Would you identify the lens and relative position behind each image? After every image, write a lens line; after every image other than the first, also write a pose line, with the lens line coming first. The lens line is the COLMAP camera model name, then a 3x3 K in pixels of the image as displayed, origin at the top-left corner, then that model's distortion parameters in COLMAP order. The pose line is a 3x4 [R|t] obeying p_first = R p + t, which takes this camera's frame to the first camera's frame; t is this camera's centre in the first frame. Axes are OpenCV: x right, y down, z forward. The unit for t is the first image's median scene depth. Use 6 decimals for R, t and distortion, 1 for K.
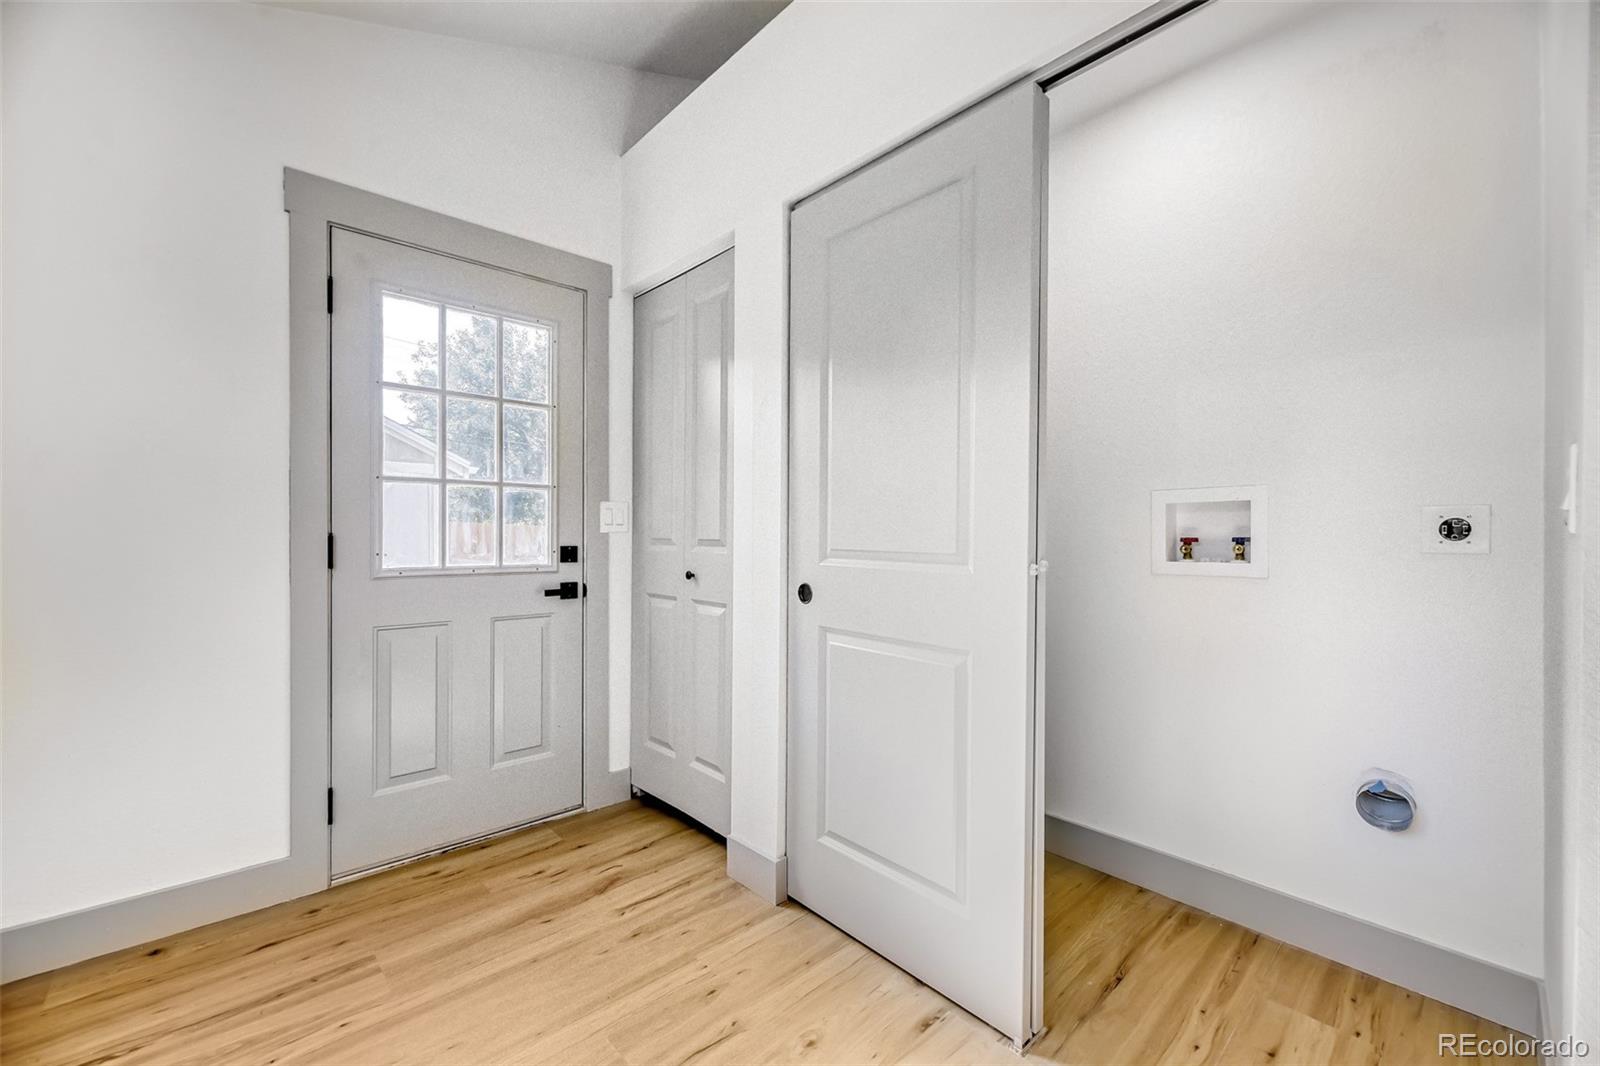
lens RADIAL K [[645.9, 0, 789.7], [0, 645.9, 537.9], [0, 0, 1]] dist [0.012503, -0.004257]
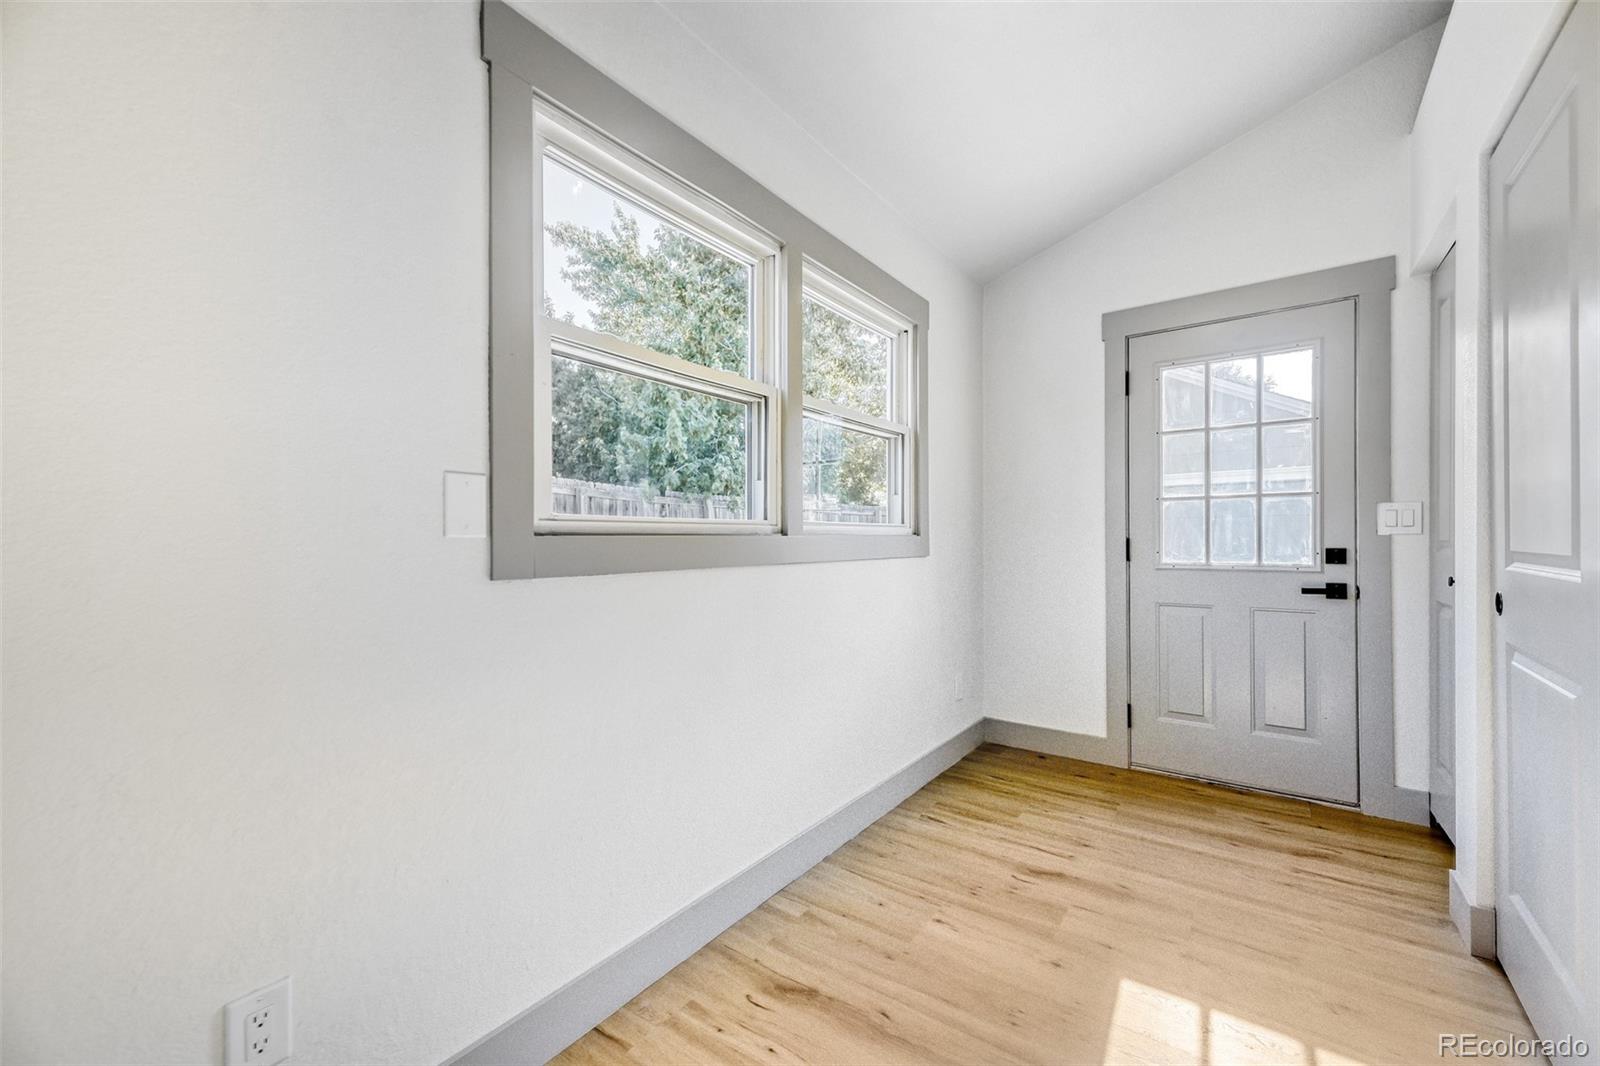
lens RADIAL K [[645.9, 0, 797.0], [0, 645.9, 539.4], [0, 0, 1]] dist [0.012503, -0.004257]
pose [[0.202082, -0.007307, -0.979341, 0.559529], [0.001940, 0.999973, -0.007061, 0.004377], [0.979367, -0.000473, 0.202091, -0.068260]]
